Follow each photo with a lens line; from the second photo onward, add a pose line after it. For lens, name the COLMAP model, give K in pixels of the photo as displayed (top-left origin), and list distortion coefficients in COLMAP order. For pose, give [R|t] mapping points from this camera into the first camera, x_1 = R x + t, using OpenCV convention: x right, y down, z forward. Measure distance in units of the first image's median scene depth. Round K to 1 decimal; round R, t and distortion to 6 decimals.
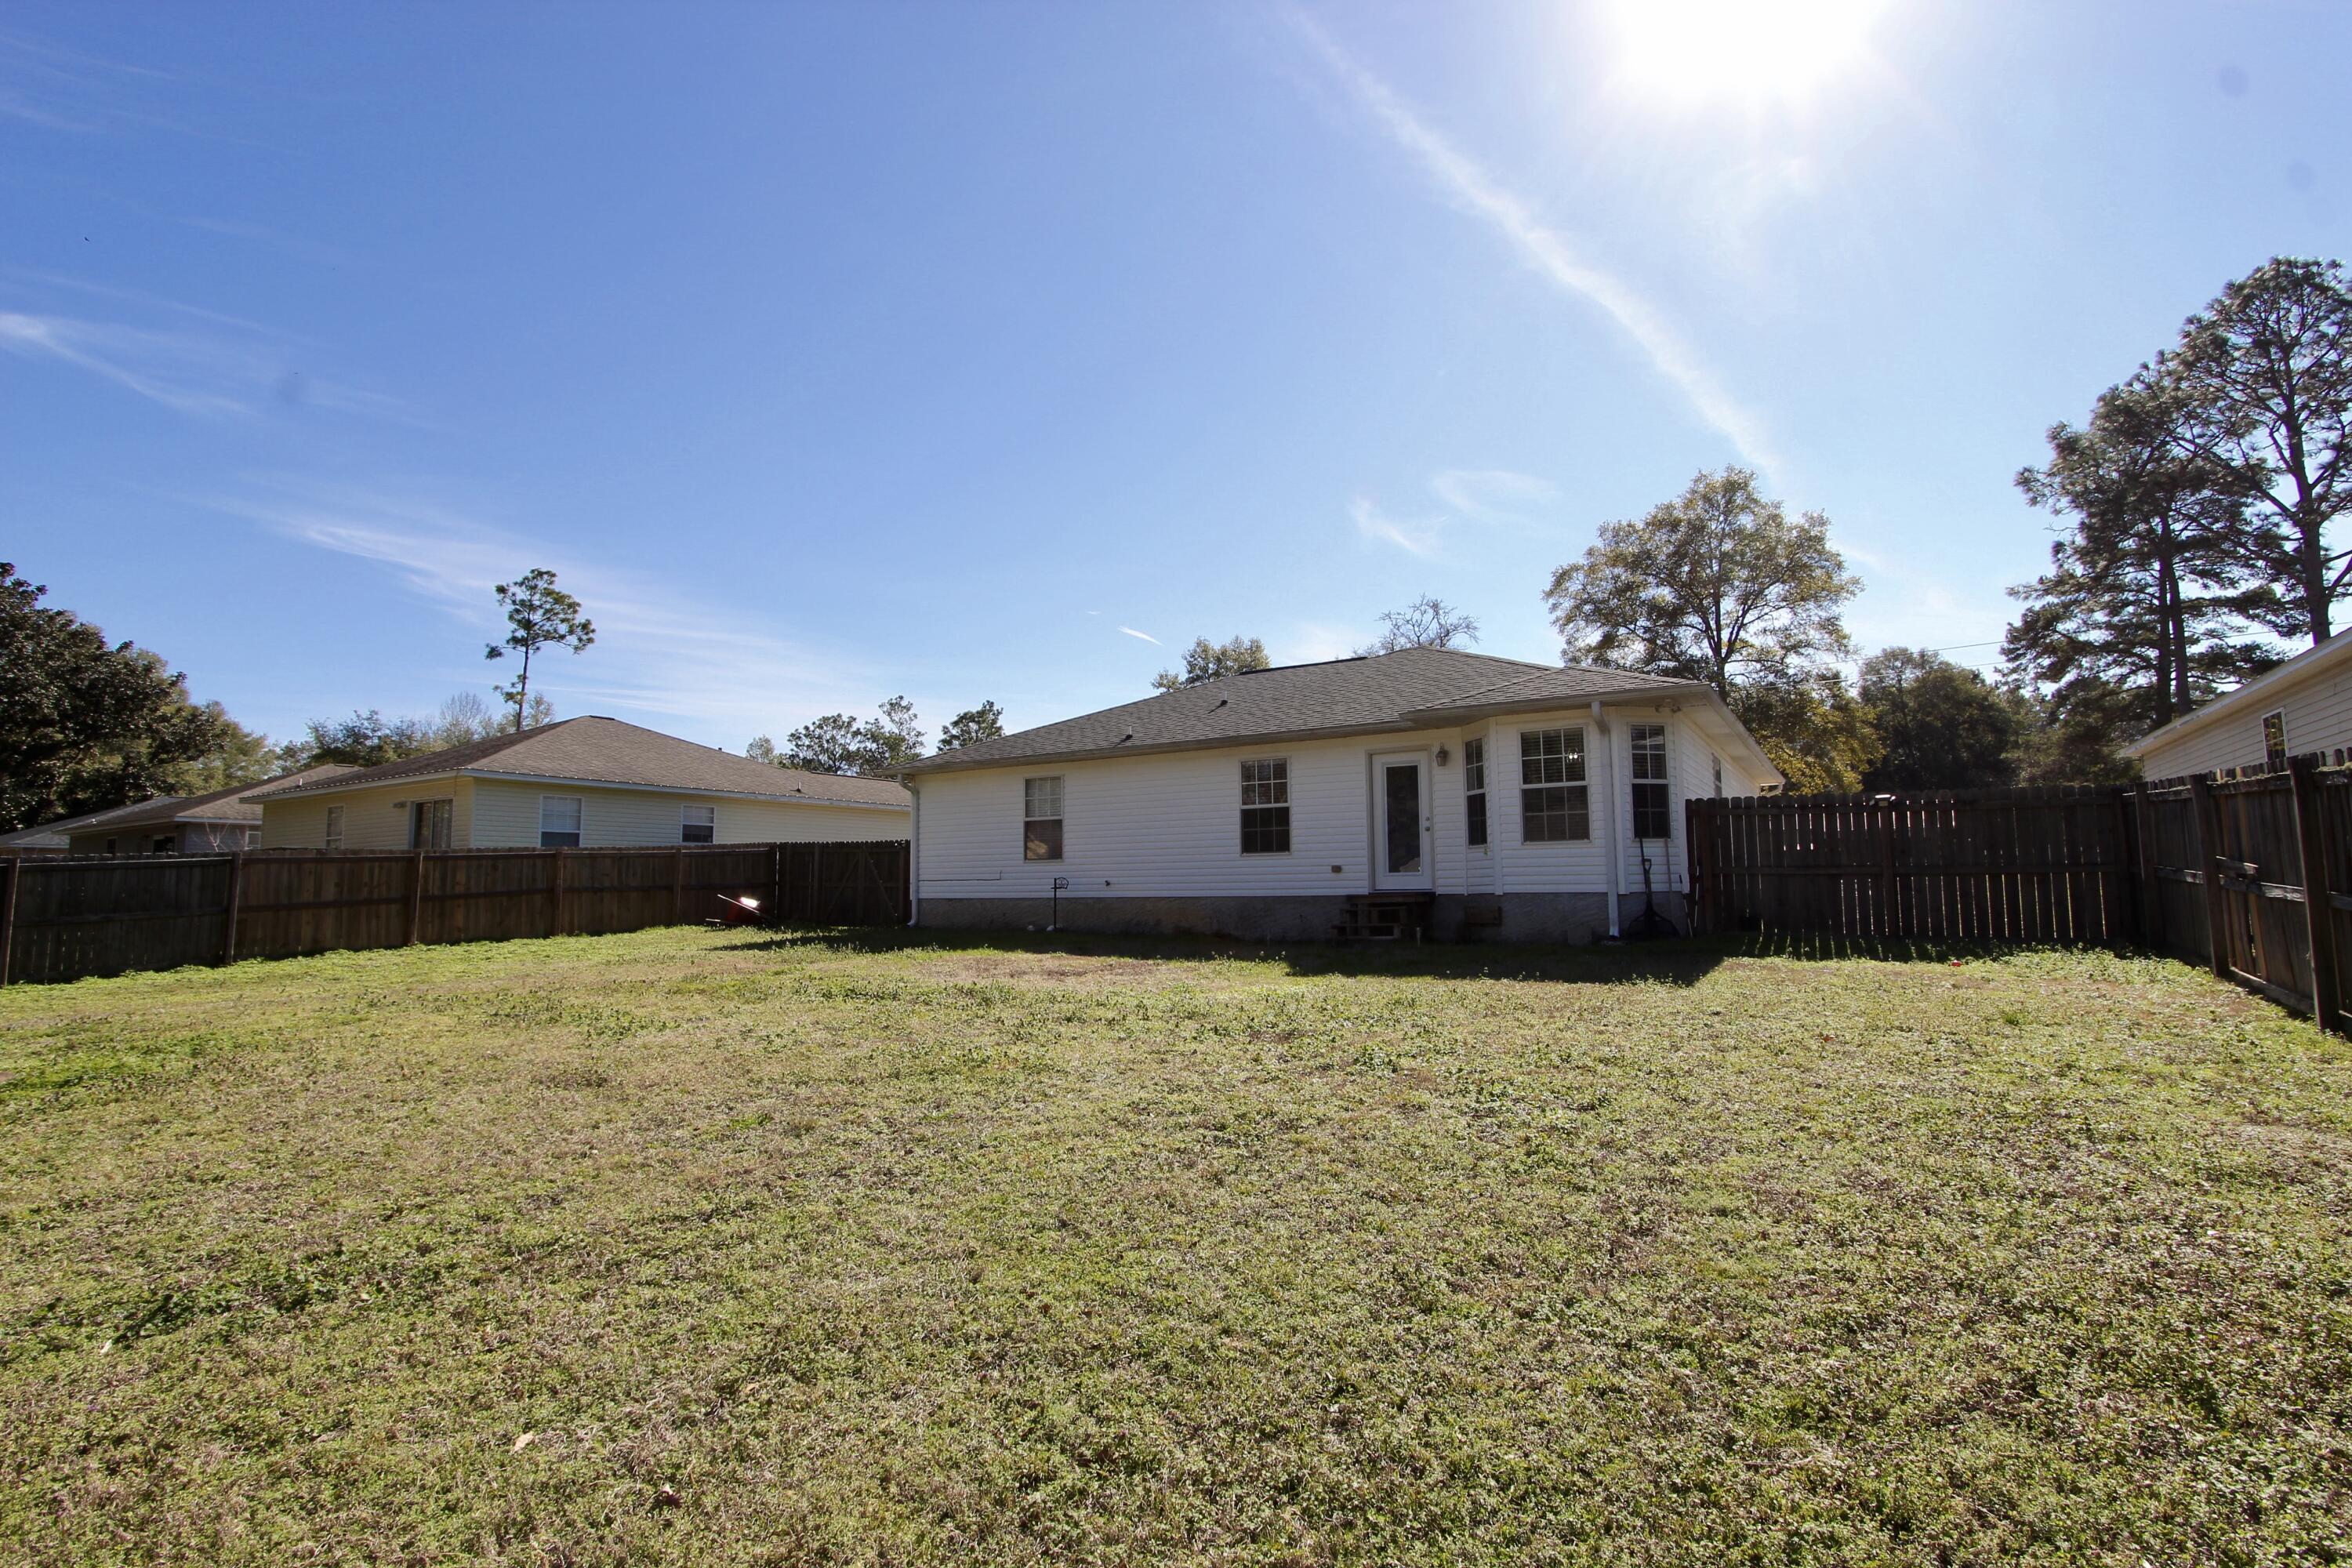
lens RADIAL K [[1117.4, 0, 1178.3], [0, 1117.4, 772.6], [0, 0, 1]] dist [-0.012364, 0.001710]
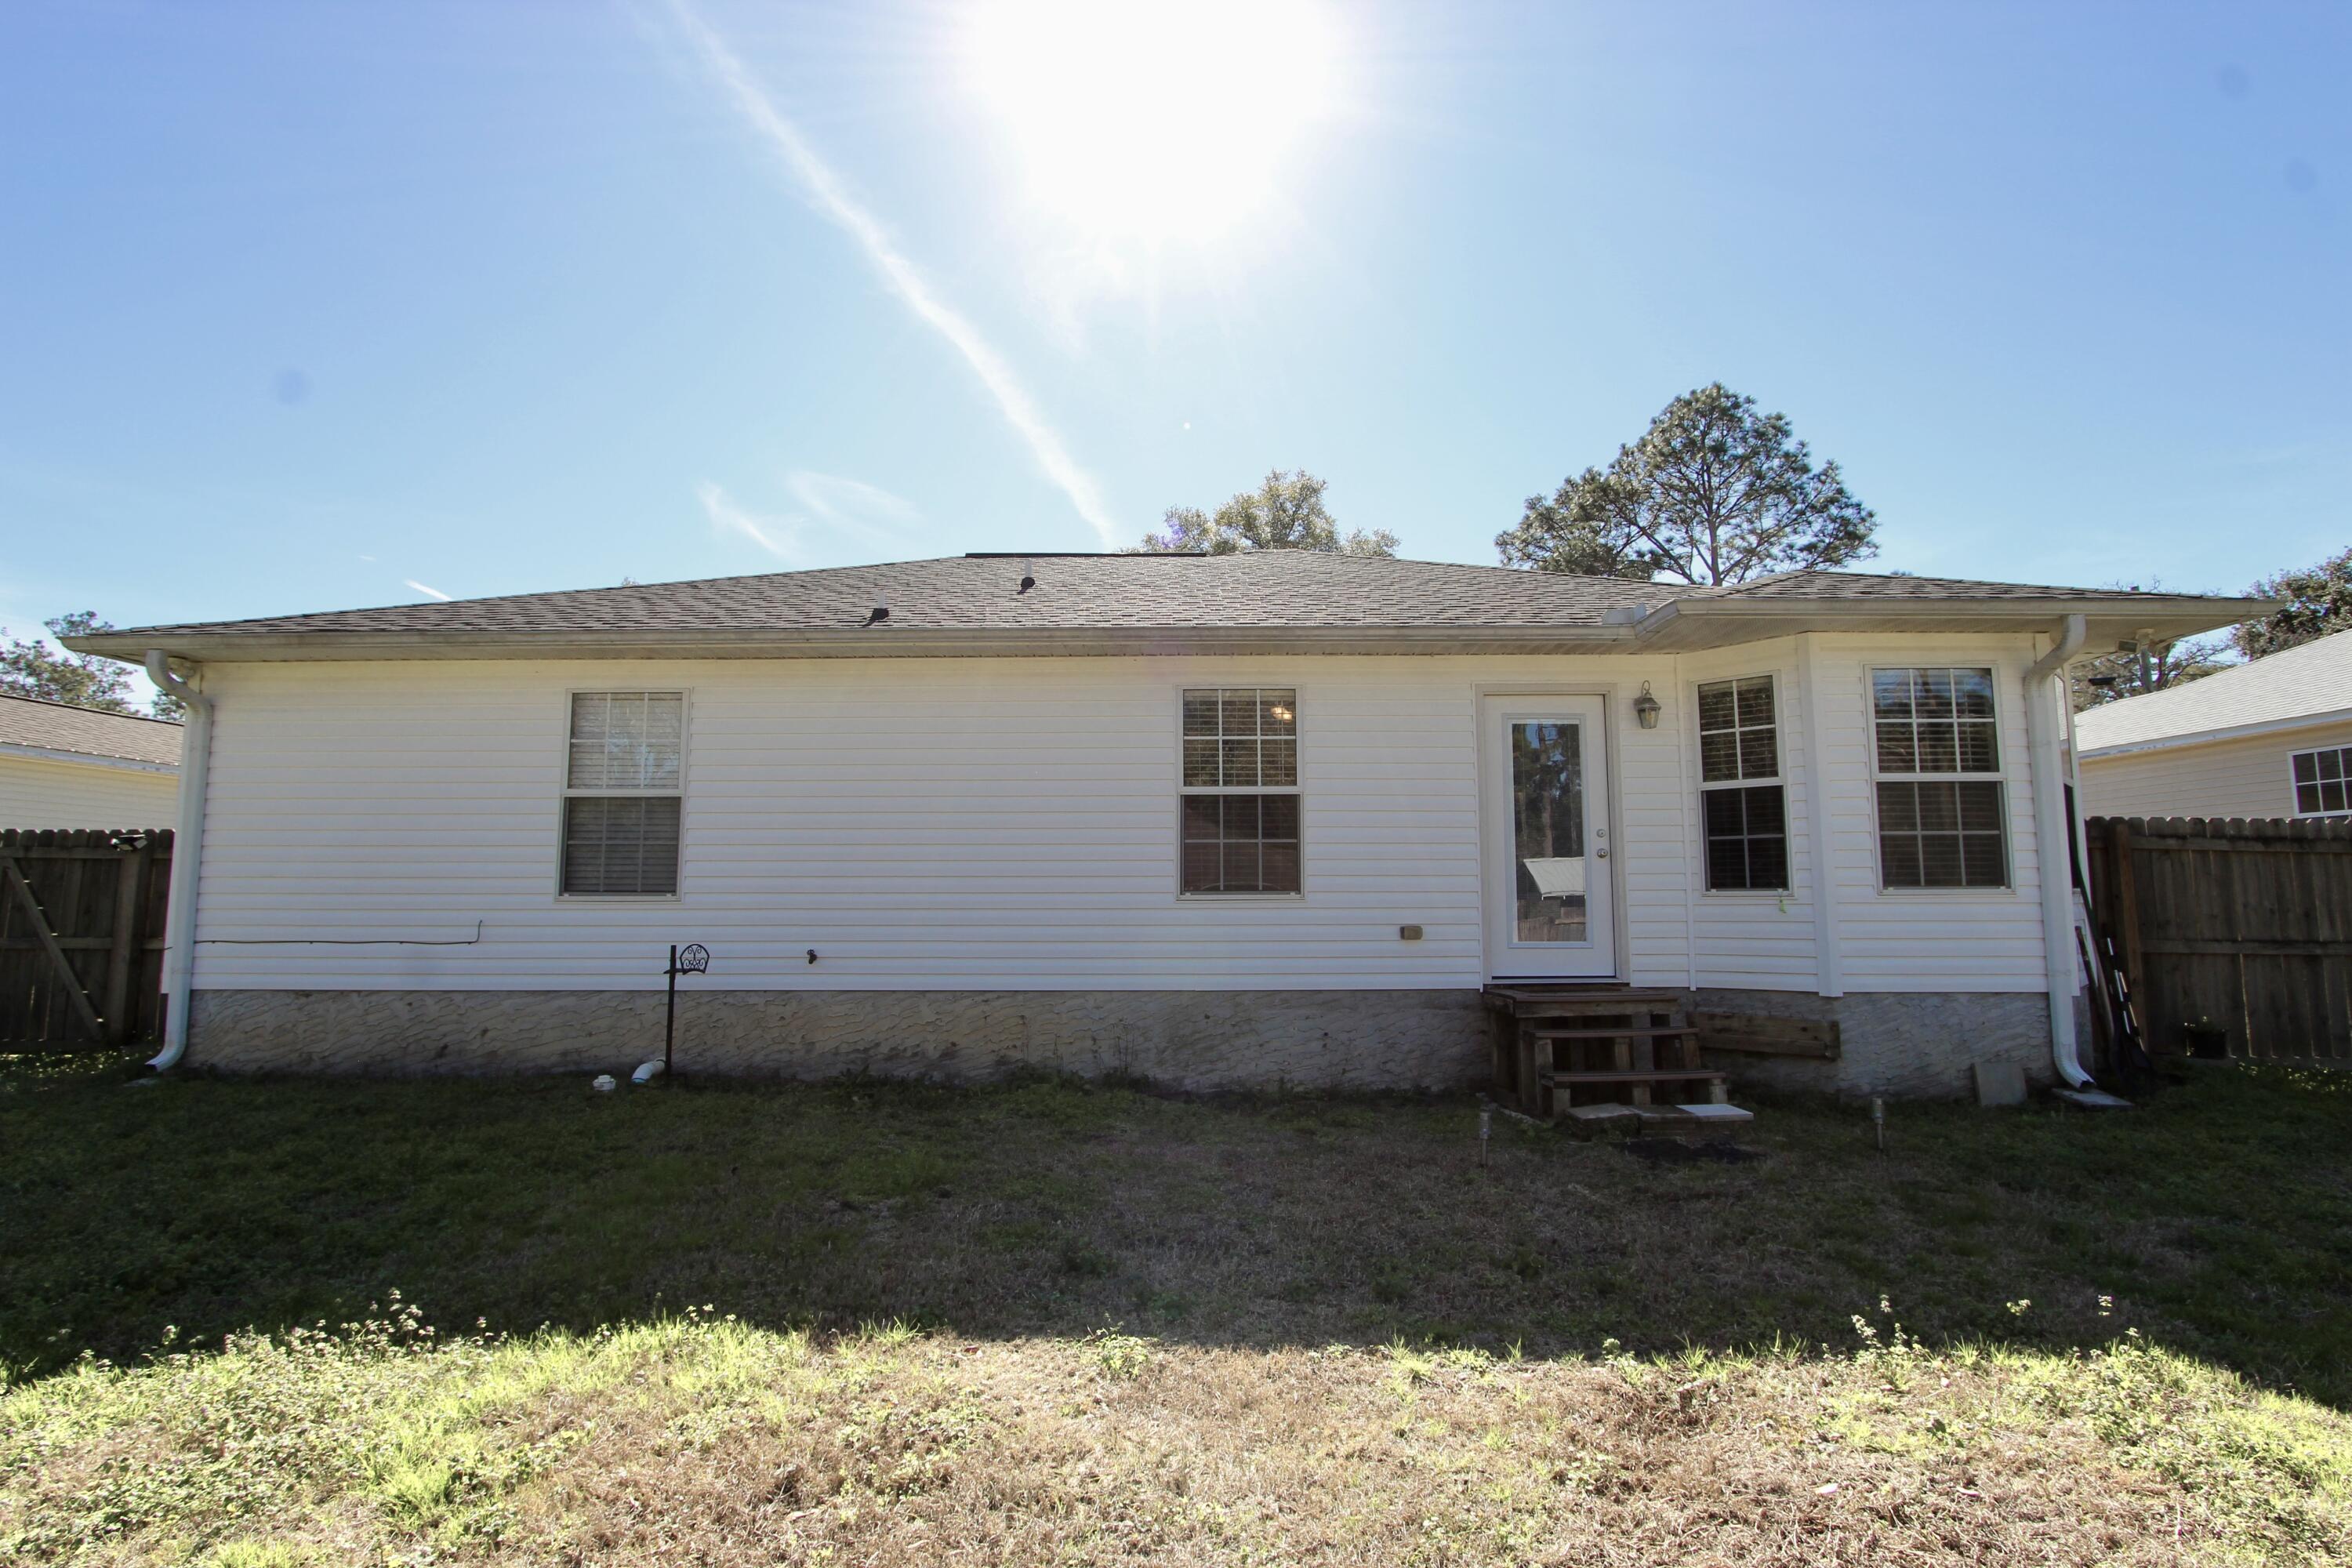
lens RADIAL K [[1158.2, 0, 1089.2], [0, 1158.2, 787.7], [0, 0, 1]] dist [-0.000907, 0.000437]
pose [[0.854706, 0.075201, 0.513636, -0.212642], [-0.063732, 0.997167, -0.039942, 0.050474], [-0.515185, 0.001403, 0.857078, 0.616433]]
